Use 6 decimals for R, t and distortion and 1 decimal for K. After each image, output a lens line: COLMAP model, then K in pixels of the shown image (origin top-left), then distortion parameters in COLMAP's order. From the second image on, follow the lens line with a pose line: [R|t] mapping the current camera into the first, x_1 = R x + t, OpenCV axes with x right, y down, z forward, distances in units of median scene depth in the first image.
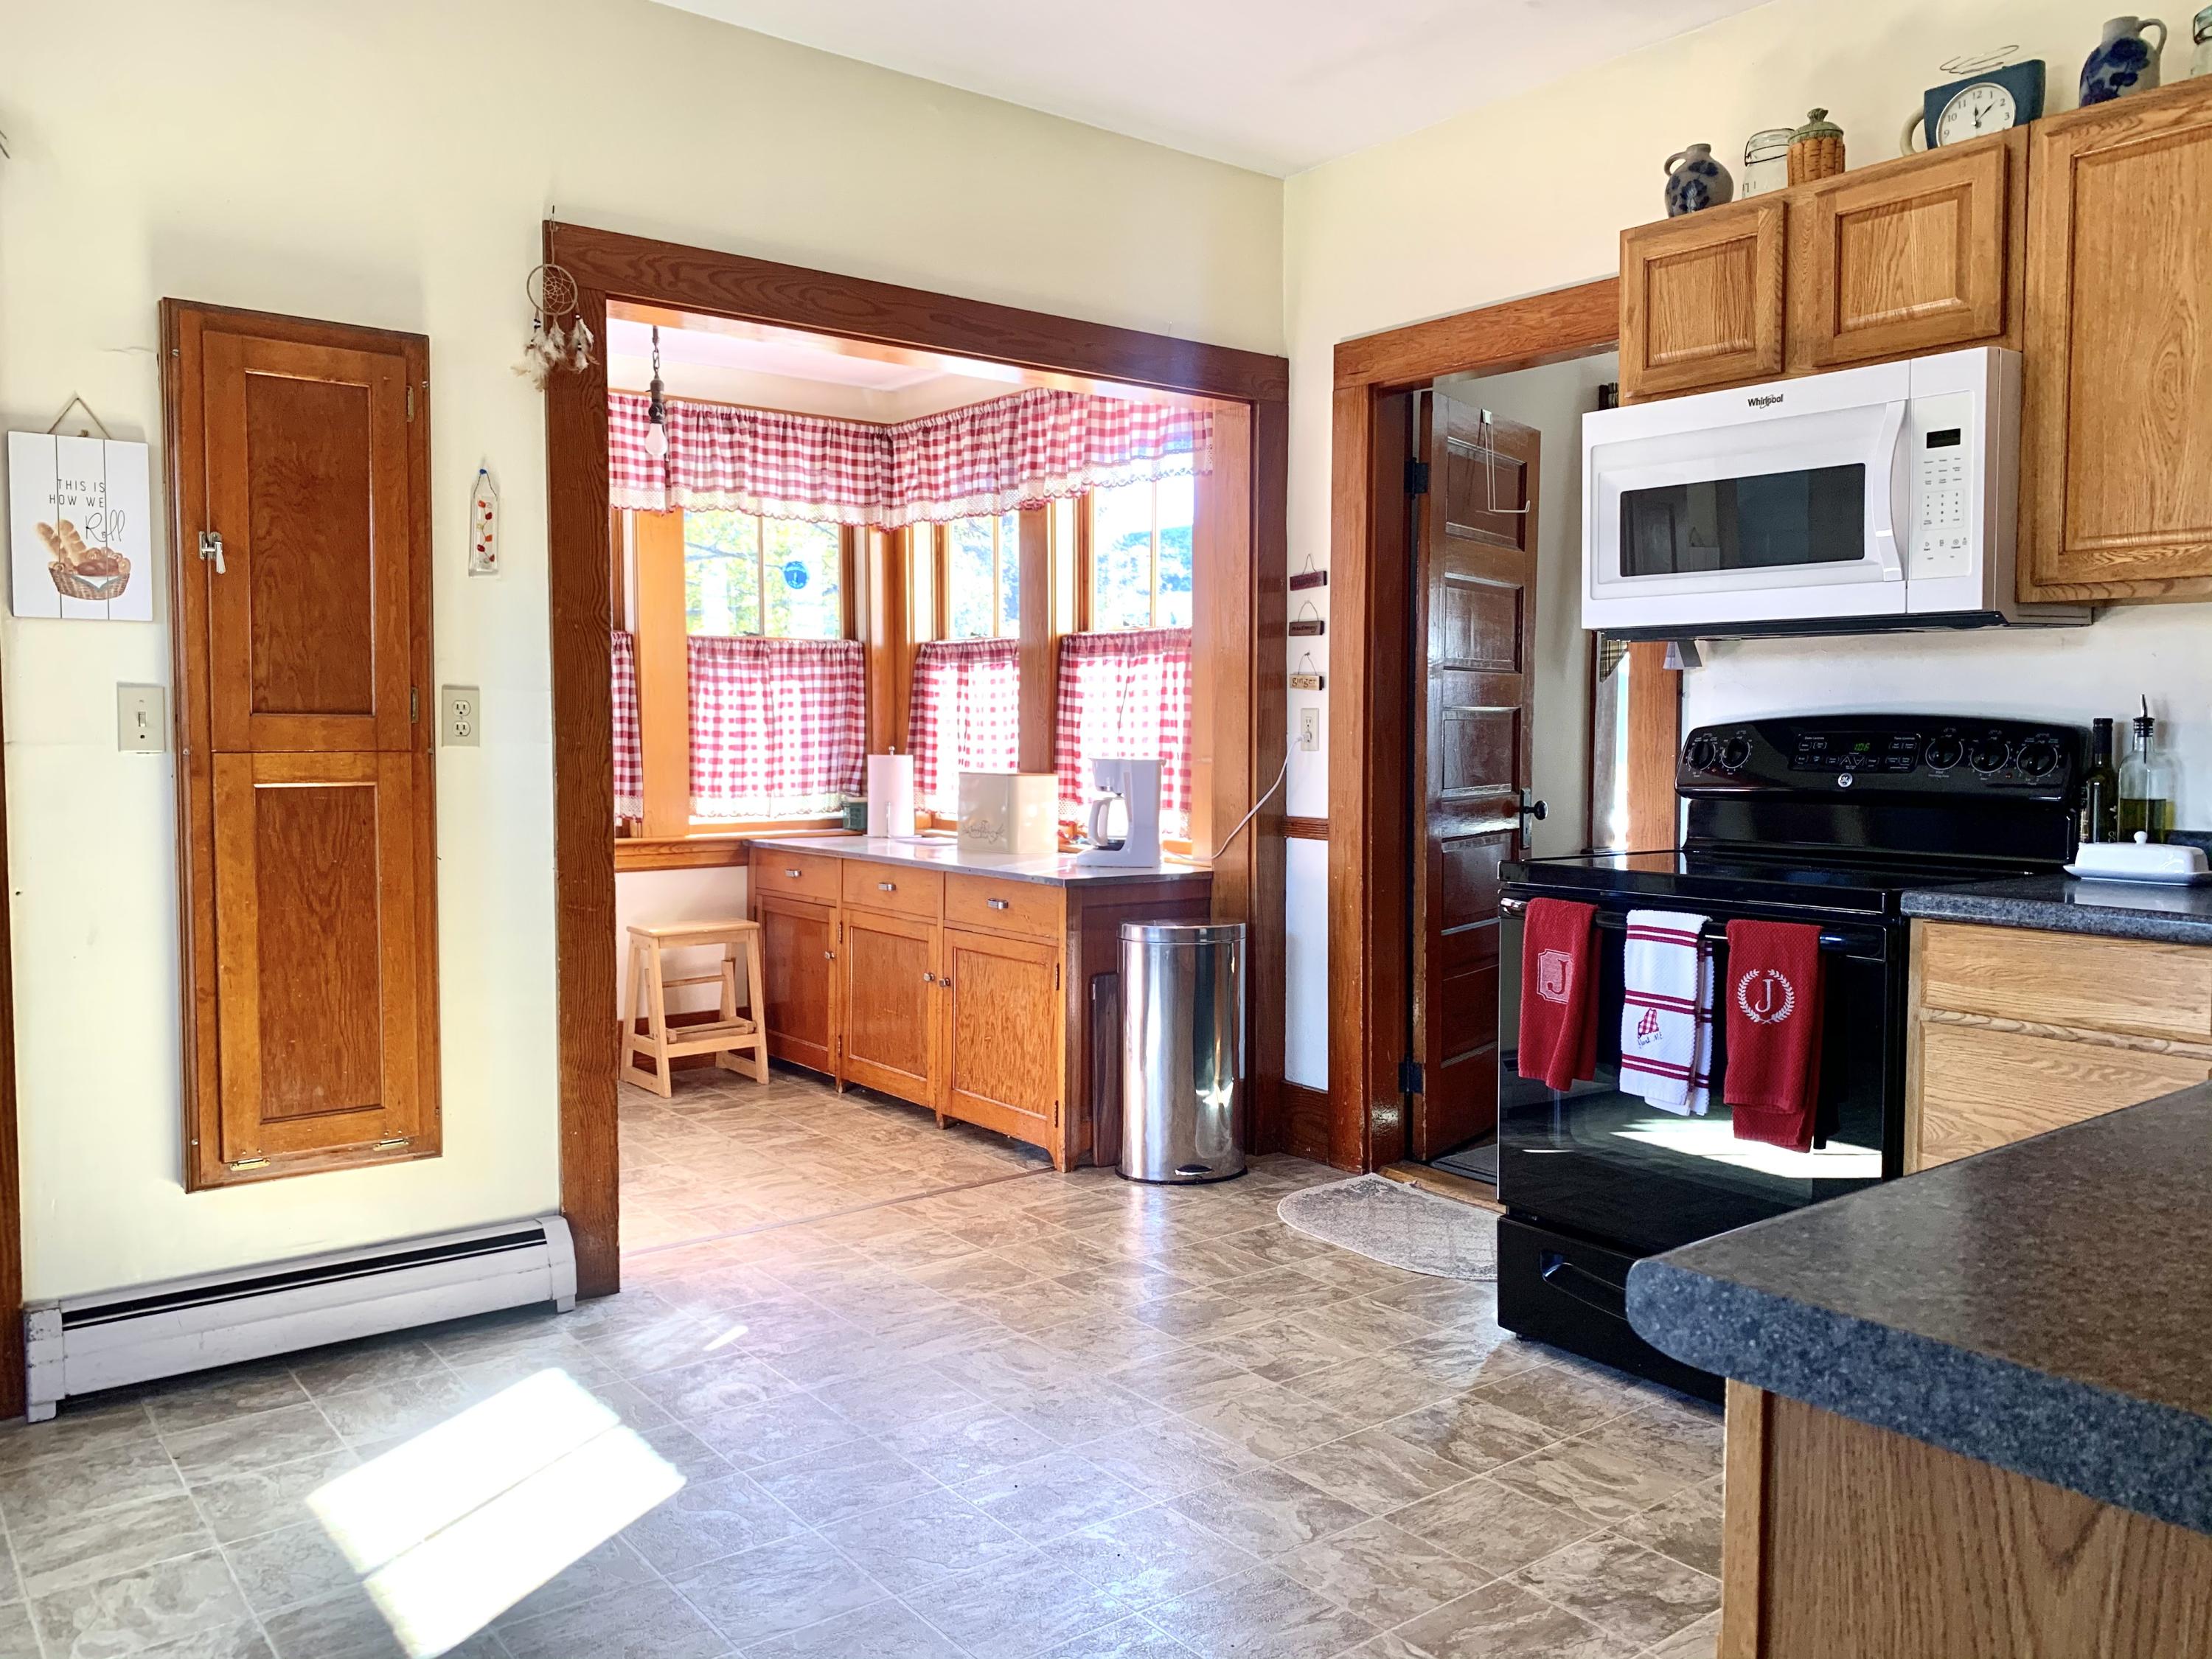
lens RADIAL K [[1716.5, 0, 1126.6], [0, 1716.5, 819.6], [0, 0, 1]] dist [0.033866, -0.053556]
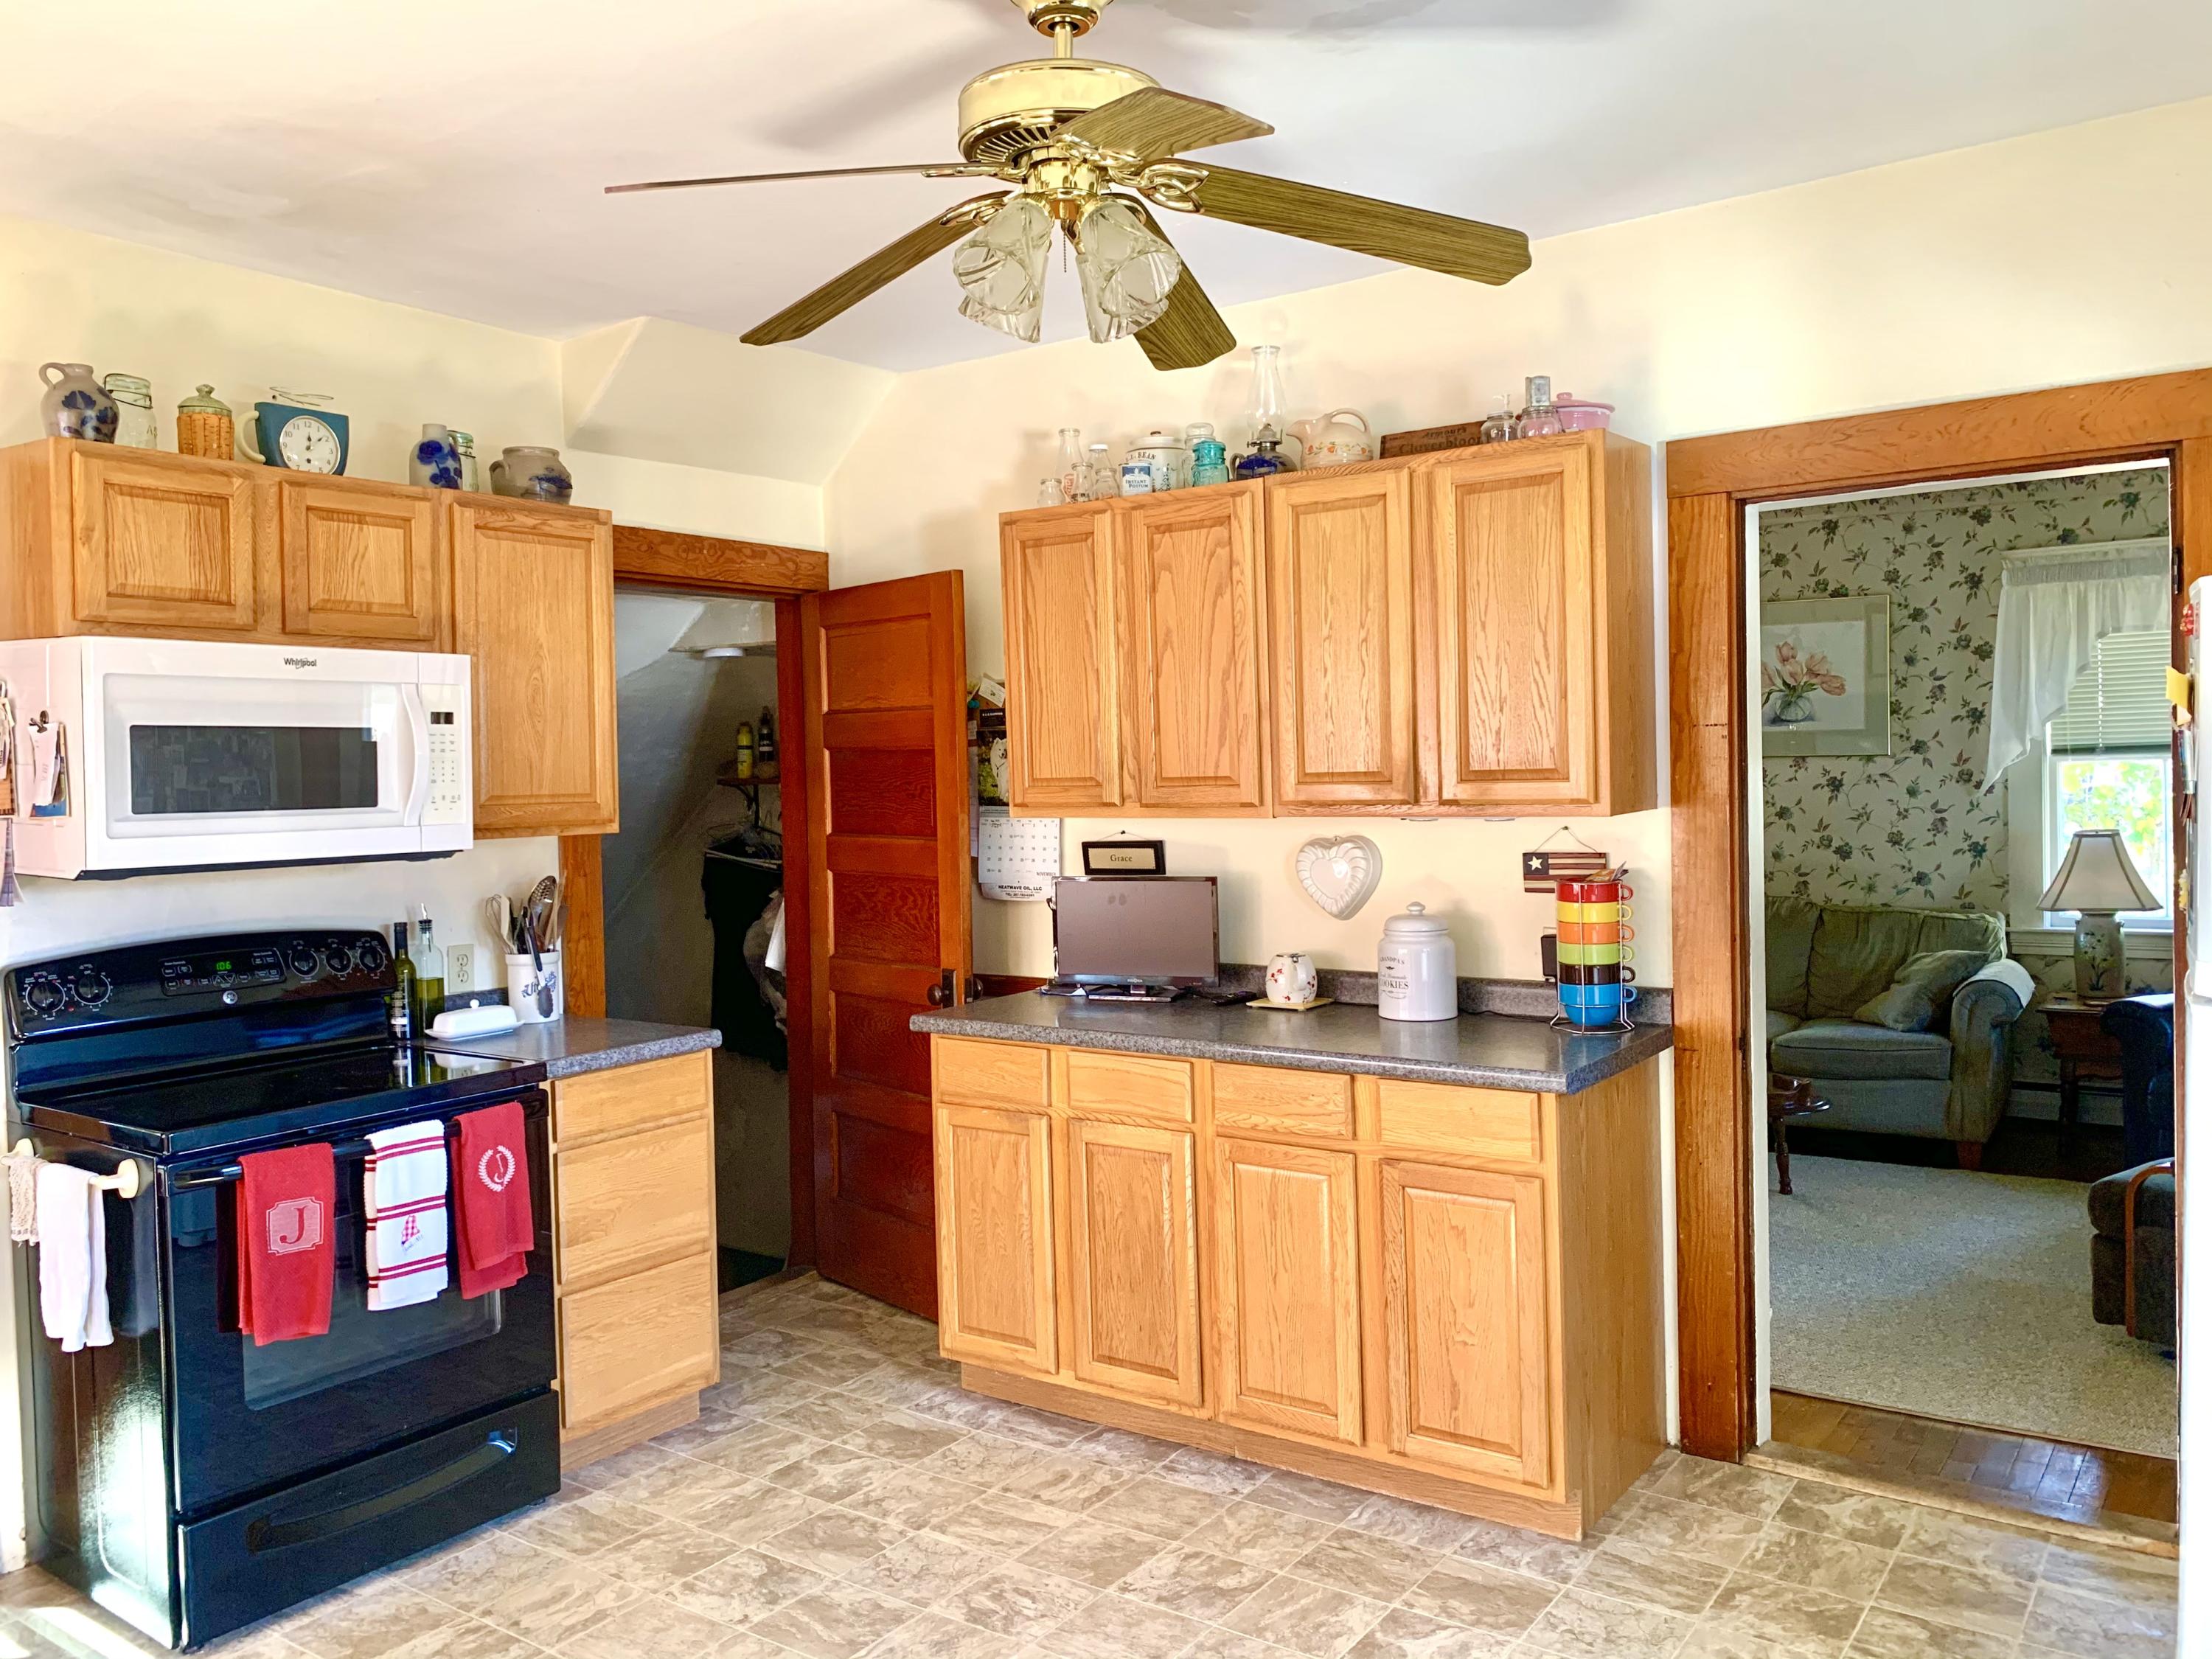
lens RADIAL K [[1716.5, 0, 1109.2], [0, 1716.5, 817.1], [0, 0, 1]] dist [0.033866, -0.053556]
pose [[-0.278102, -0.021643, 0.960308, -0.768179], [0.077341, 0.995996, 0.044845, -0.140137], [-0.957433, 0.086742, -0.275315, 0.745502]]
